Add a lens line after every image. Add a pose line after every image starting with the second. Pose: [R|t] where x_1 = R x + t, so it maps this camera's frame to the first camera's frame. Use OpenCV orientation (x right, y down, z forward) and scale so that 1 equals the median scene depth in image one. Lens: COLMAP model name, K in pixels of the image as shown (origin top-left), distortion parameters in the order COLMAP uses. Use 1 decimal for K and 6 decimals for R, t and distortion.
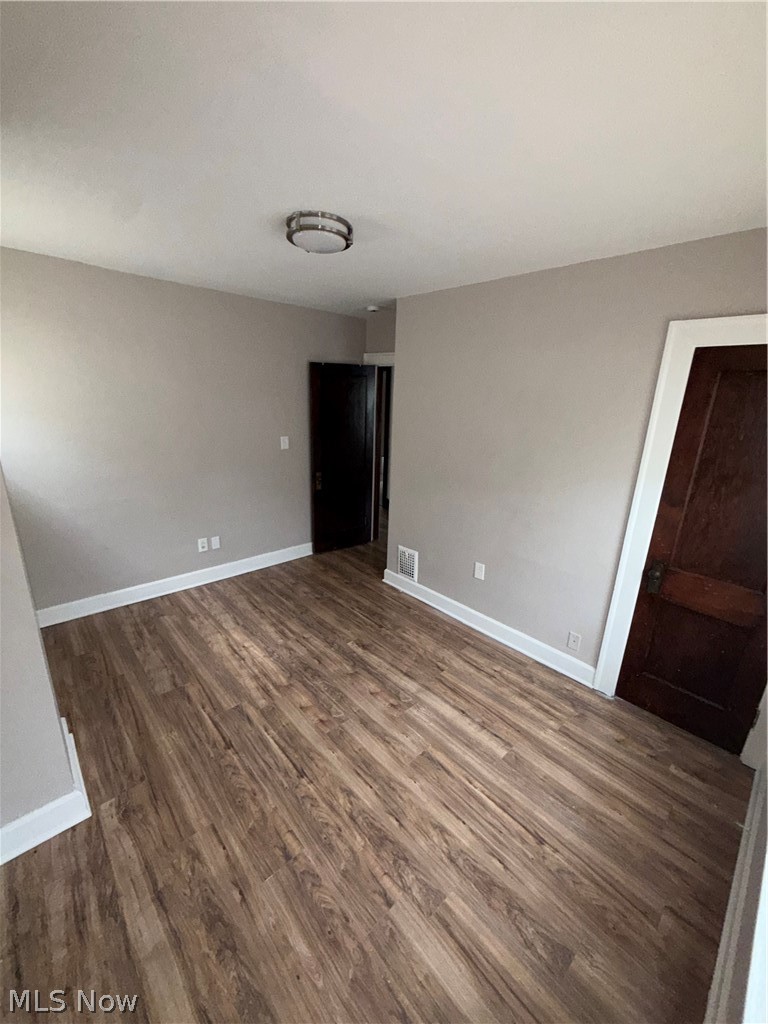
lens RADIAL K [[407.8, 0, 383.7], [0, 407.8, 509.2], [0, 0, 1]] dist [-0.000898, 0.000176]
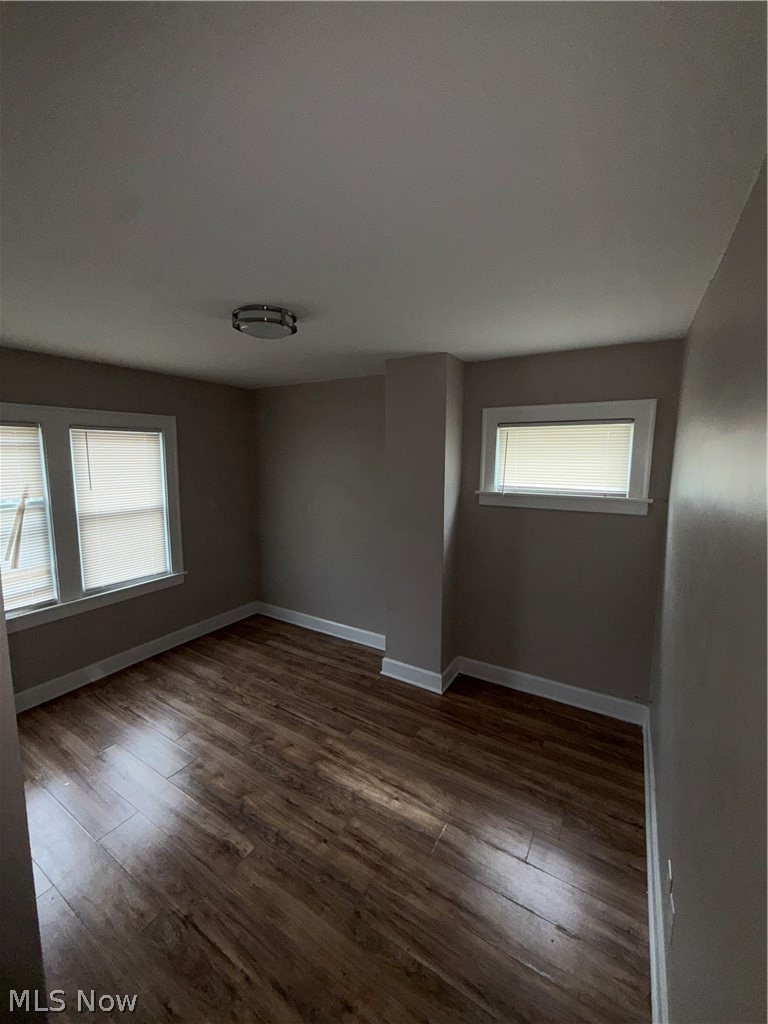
lens RADIAL K [[417.4, 0, 398.0], [0, 417.4, 512.7], [0, 0, 1]] dist [0.000009, 0.000047]
pose [[-0.955449, -0.003751, -0.295132, -0.134895], [-0.121844, 0.915755, 0.382815, -0.533692], [0.268833, 0.401720, -0.875414, 1.742226]]
